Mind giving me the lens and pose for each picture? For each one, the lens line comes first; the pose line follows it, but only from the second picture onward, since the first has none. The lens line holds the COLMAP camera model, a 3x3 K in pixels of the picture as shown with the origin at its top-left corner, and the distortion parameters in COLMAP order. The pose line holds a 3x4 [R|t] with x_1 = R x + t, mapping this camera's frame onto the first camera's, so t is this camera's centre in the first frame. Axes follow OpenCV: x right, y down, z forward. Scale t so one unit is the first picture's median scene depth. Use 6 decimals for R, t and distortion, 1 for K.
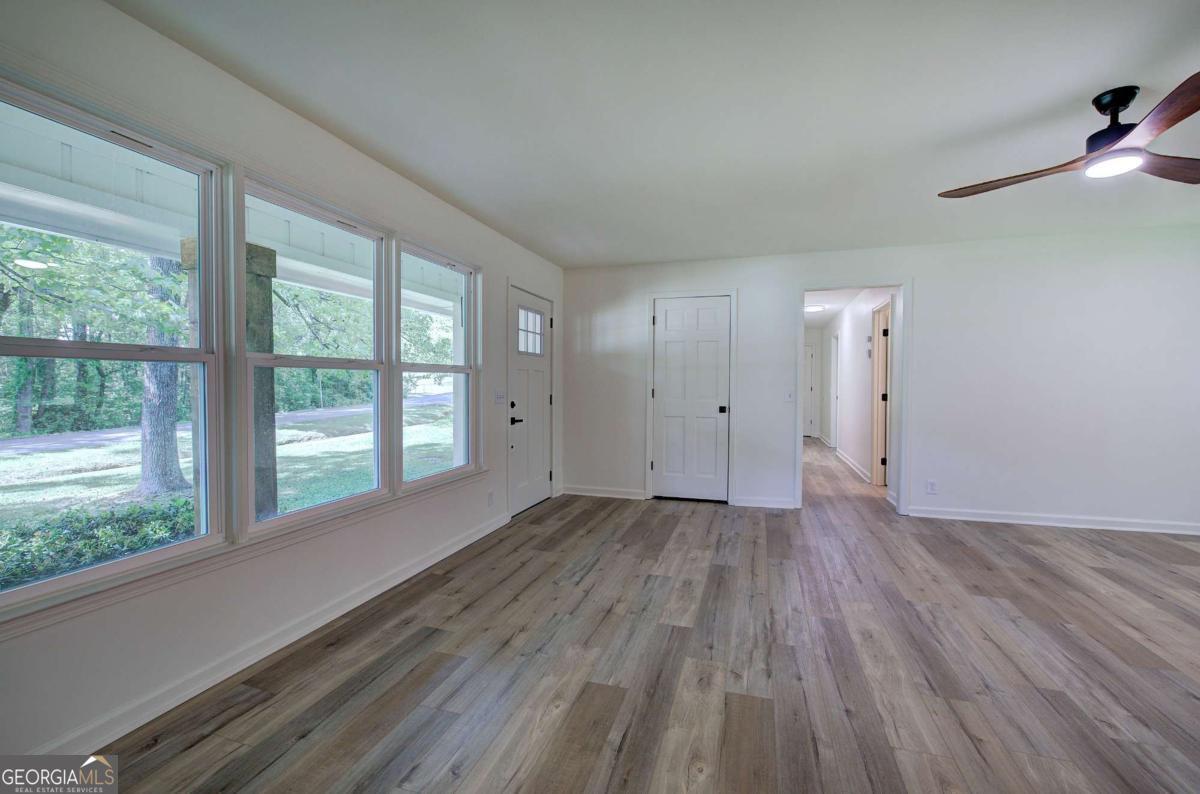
lens RADIAL K [[508.5, 0, 606.4], [0, 508.5, 396.6], [0, 0, 1]] dist [-0.004182, 0.001103]
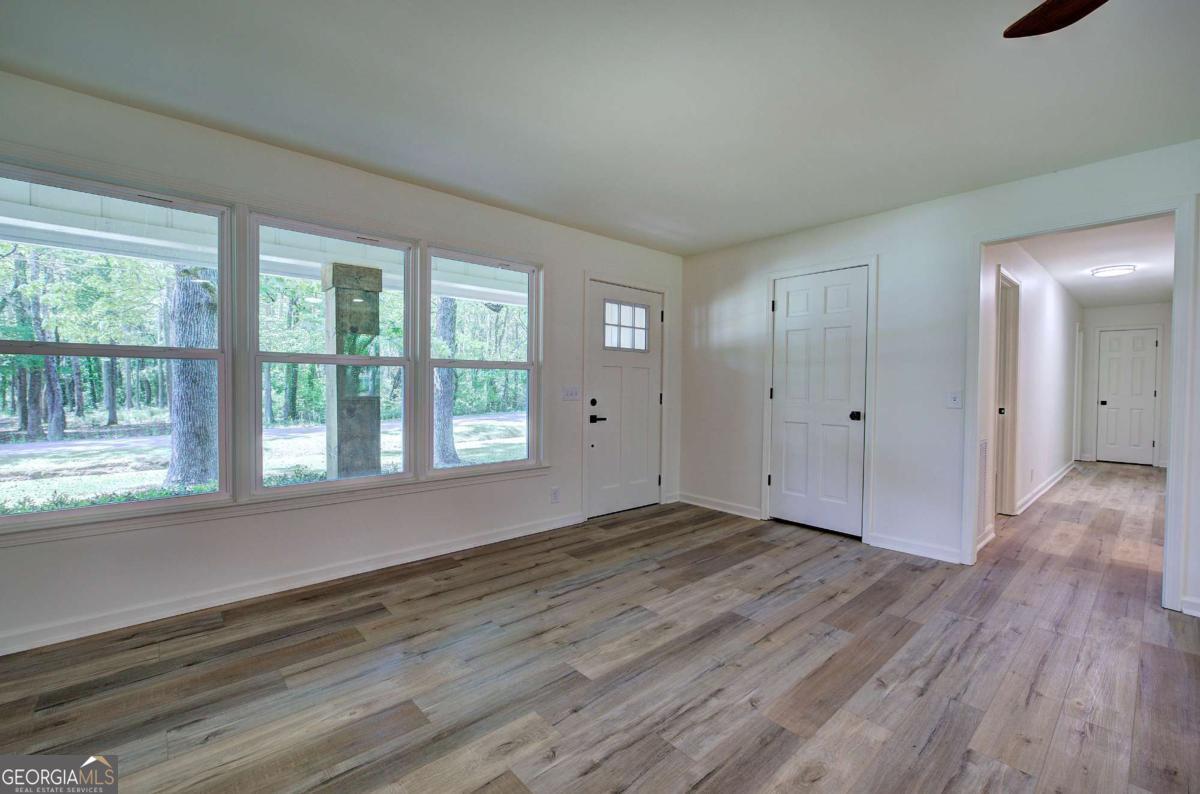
lens RADIAL K [[508.5, 0, 608.2], [0, 508.5, 391.9], [0, 0, 1]] dist [-0.004182, 0.001103]
pose [[0.858614, 0.013334, -0.512450, 0.482939], [-0.019795, 0.999778, -0.007152, 0.004260], [0.512241, 0.016284, 0.858687, 0.256801]]
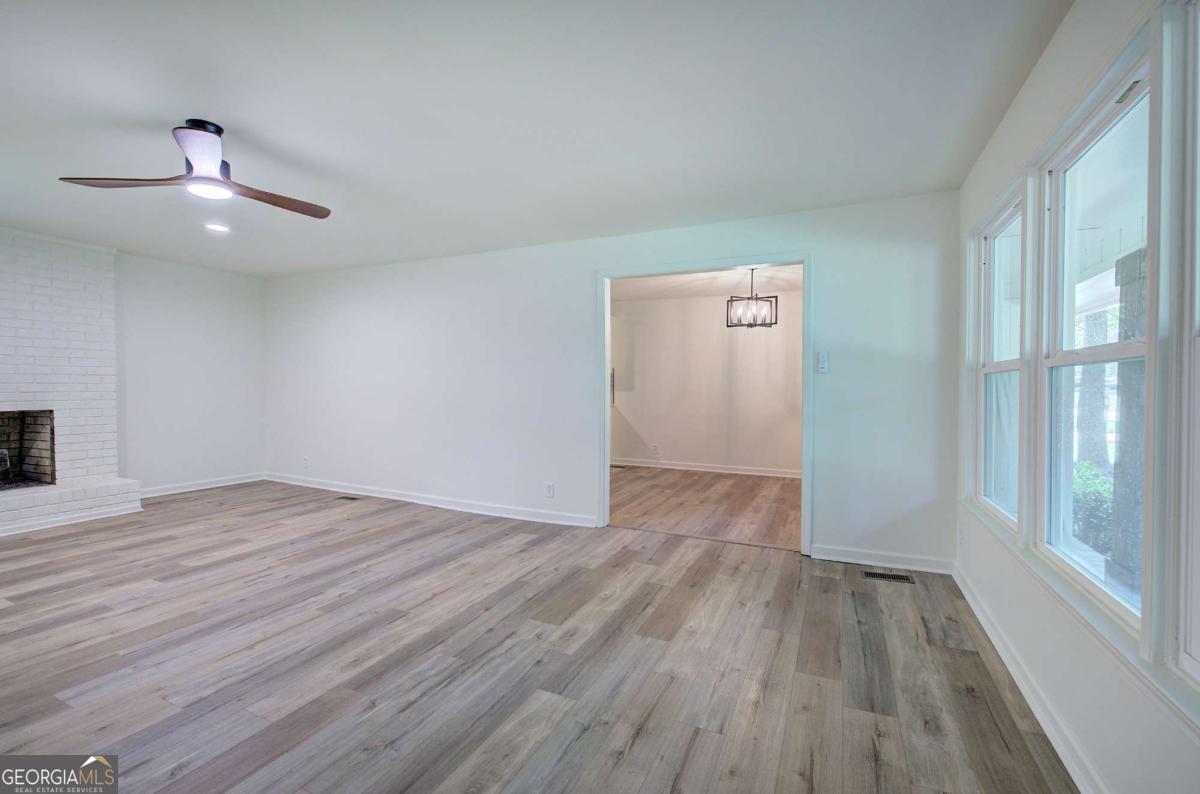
lens RADIAL K [[508.5, 0, 607.5], [0, 508.5, 394.2], [0, 0, 1]] dist [-0.004182, 0.001103]
pose [[-0.990374, -0.009953, 0.138056, -0.034748], [-0.004645, 0.999239, 0.038717, -0.031140], [-0.138336, 0.037703, -0.989667, 1.421434]]
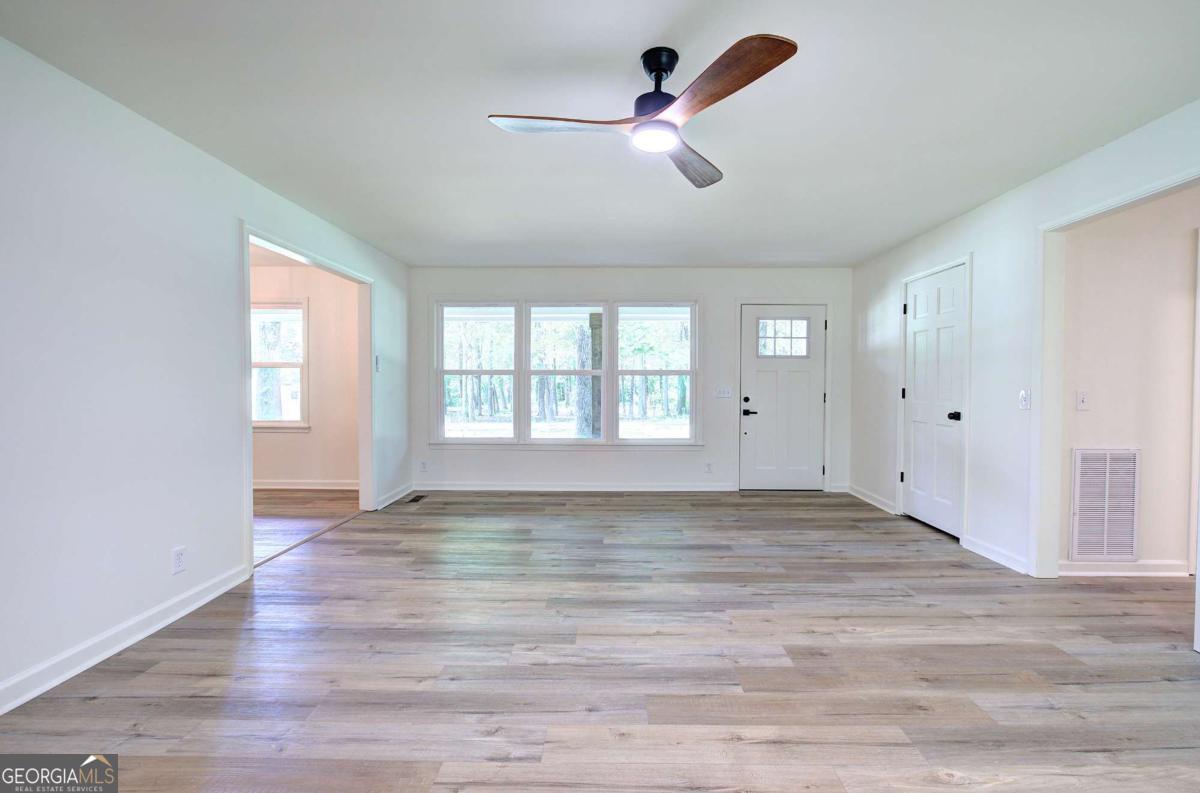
lens RADIAL K [[508.5, 0, 606.2], [0, 508.5, 389.8], [0, 0, 1]] dist [-0.004182, 0.001103]
pose [[0.274166, 0.010027, -0.961630, 1.306467], [-0.025471, 0.999671, 0.003161, -0.003881], [0.961345, 0.023627, 0.274331, 0.473506]]
